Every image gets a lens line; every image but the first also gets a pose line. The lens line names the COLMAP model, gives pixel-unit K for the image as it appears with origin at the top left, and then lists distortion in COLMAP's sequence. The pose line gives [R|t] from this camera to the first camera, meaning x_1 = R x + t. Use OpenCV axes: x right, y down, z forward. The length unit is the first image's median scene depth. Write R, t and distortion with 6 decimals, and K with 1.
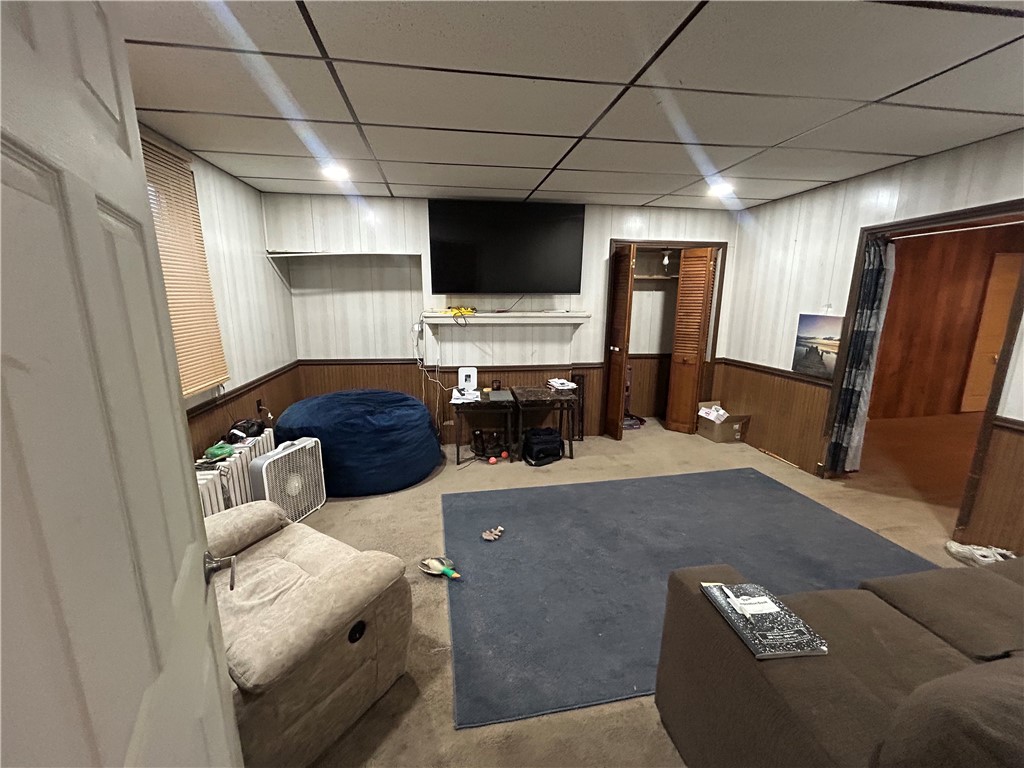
lens RADIAL K [[412.1, 0, 510.2], [0, 412.1, 385.5], [0, 0, 1]] dist [-0.002876, -0.000345]
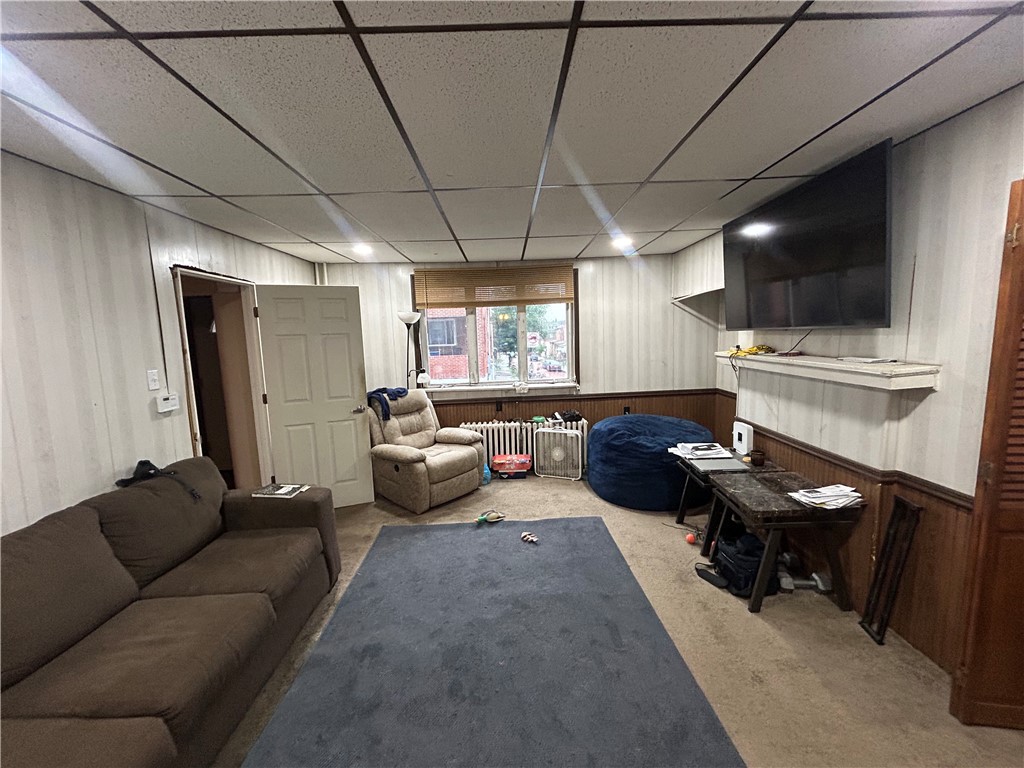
lens RADIAL K [[412.1, 0, 510.2], [0, 412.1, 385.5], [0, 0, 1]] dist [-0.002876, -0.000345]
pose [[-0.153617, 0.124320, -0.980279, 0.738517], [-0.172056, 0.973534, 0.150427, -0.160956], [0.973036, 0.191771, -0.128162, 0.692553]]
